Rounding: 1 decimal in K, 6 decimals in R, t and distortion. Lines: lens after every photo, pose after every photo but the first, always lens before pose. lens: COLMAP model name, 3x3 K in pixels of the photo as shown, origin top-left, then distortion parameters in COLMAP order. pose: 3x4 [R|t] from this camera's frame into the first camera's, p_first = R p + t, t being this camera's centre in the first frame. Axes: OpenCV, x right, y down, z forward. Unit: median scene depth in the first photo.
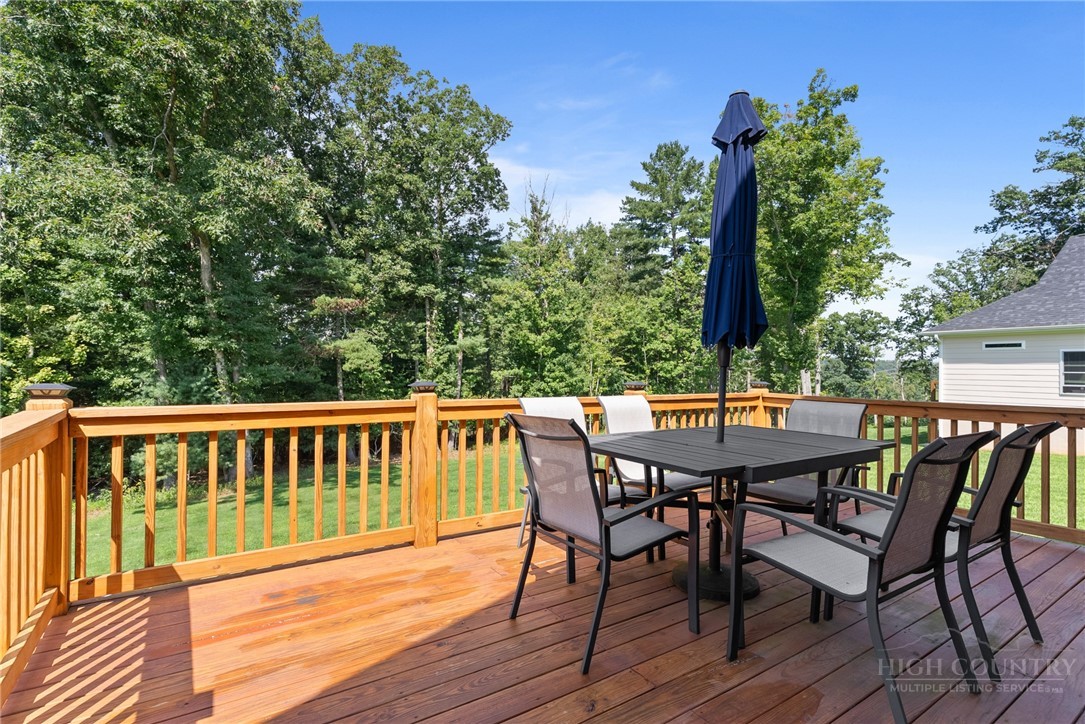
lens RADIAL K [[517.0, 0, 542.5], [0, 517.0, 362.0], [0, 0, 1]] dist [0.000110, -0.000861]
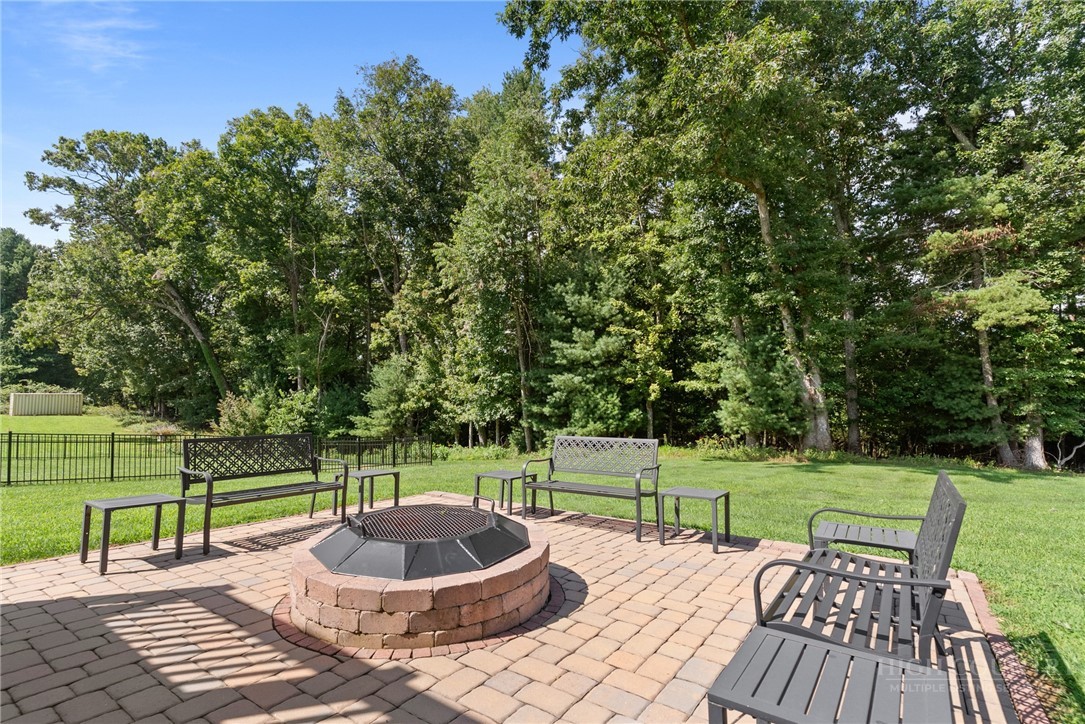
lens RADIAL K [[517.0, 0, 542.5], [0, 517.0, 362.0], [0, 0, 1]] dist [0.000110, -0.000861]
pose [[0.359344, -0.035344, -0.932536, 0.084266], [0.016681, 0.999366, -0.031449, 0.102955], [0.933056, -0.004255, 0.359705, 0.272972]]
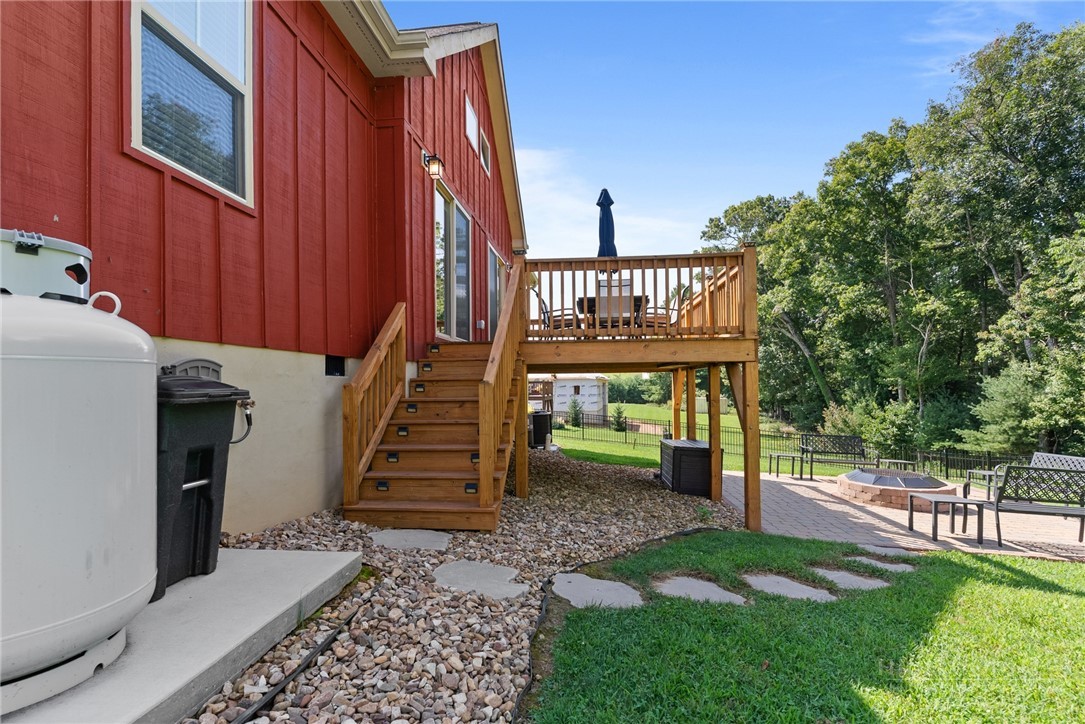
lens RADIAL K [[520.8, 0, 540.9], [0, 520.8, 382.2], [0, 0, 1]] dist [0.001534, -0.000178]
pose [[-0.638300, -0.006577, -0.769760, 0.373067], [0.014082, 0.999696, -0.020219, 0.082686], [0.769659, -0.023746, -0.638013, 0.338627]]
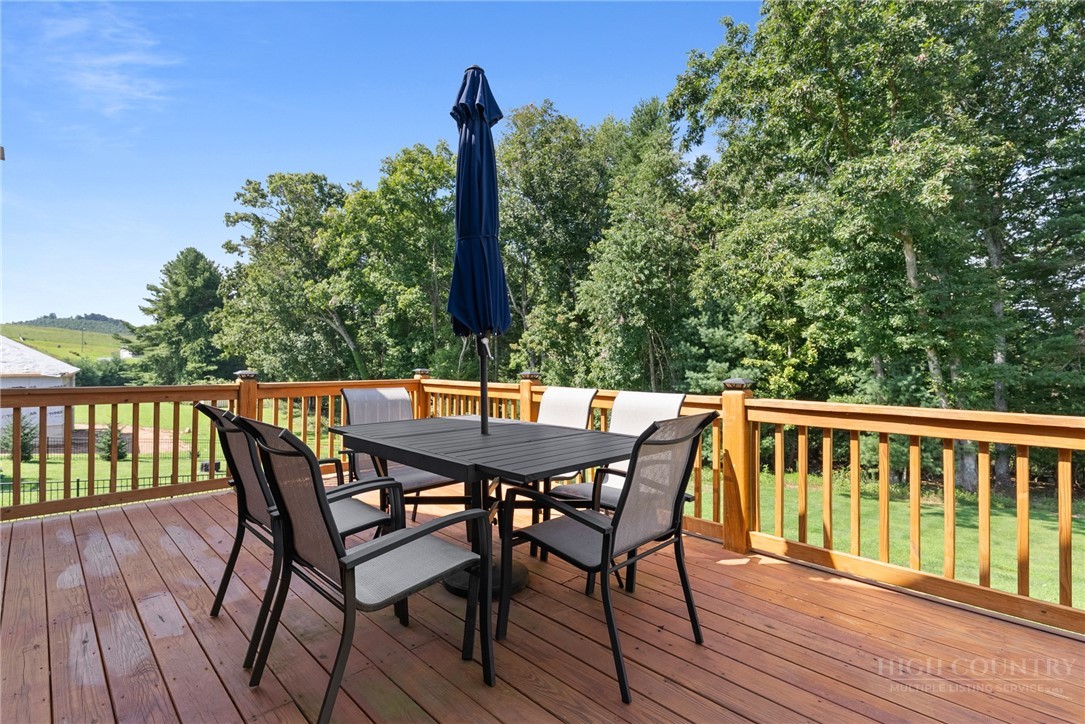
lens RADIAL K [[517.5, 0, 544.3], [0, 517.5, 360.6], [0, 0, 1]] dist [0.003720, -0.000158]
pose [[0.193496, -0.011275, -0.981036, 0.176284], [0.007547, 0.999921, -0.010003, 0.004147], [0.981072, -0.005469, 0.193566, 0.128833]]
